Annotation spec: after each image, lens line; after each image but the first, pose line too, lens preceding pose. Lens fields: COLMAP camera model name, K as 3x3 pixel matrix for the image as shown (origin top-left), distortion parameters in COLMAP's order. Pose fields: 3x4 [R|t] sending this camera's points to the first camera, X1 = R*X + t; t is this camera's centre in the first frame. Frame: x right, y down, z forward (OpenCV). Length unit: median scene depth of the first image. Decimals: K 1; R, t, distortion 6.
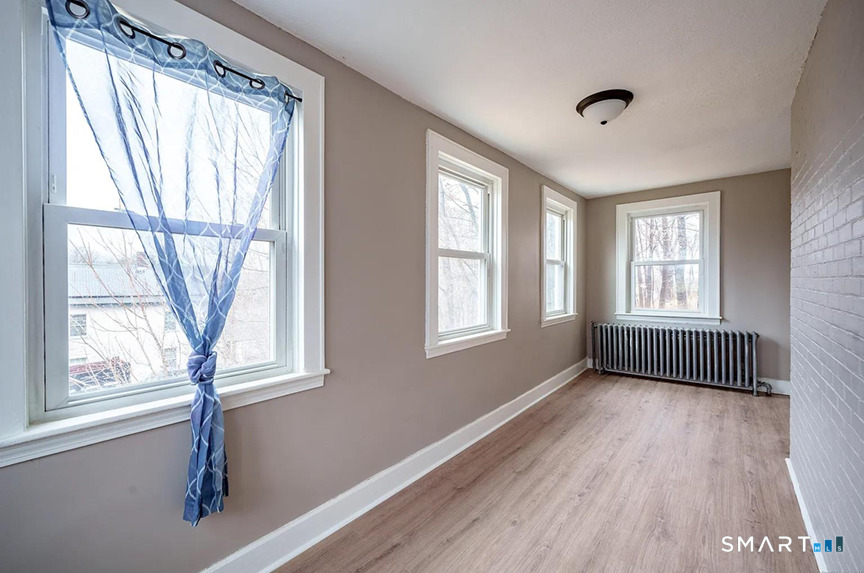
lens RADIAL K [[363.9, 0, 431.9], [0, 363.9, 281.6], [0, 0, 1]] dist [0.015016, -0.000121]
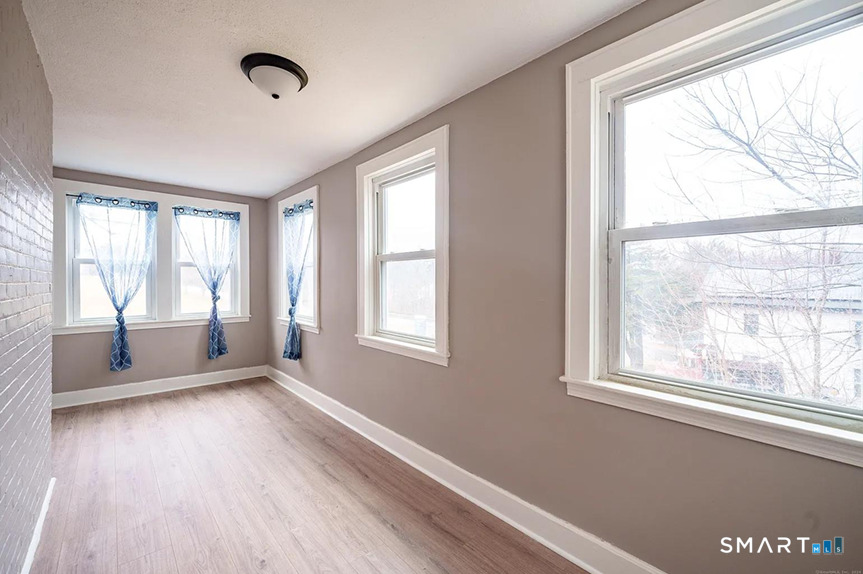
lens RADIAL K [[354.6, 0, 430.2], [0, 354.6, 282.2], [0, 0, 1]] dist [-0.002959, -0.000379]
pose [[-0.151923, -0.001982, -0.988390, 1.077470], [-0.003474, 0.999993, -0.001471, -0.006706], [0.988386, 0.003211, -0.151929, 1.307682]]
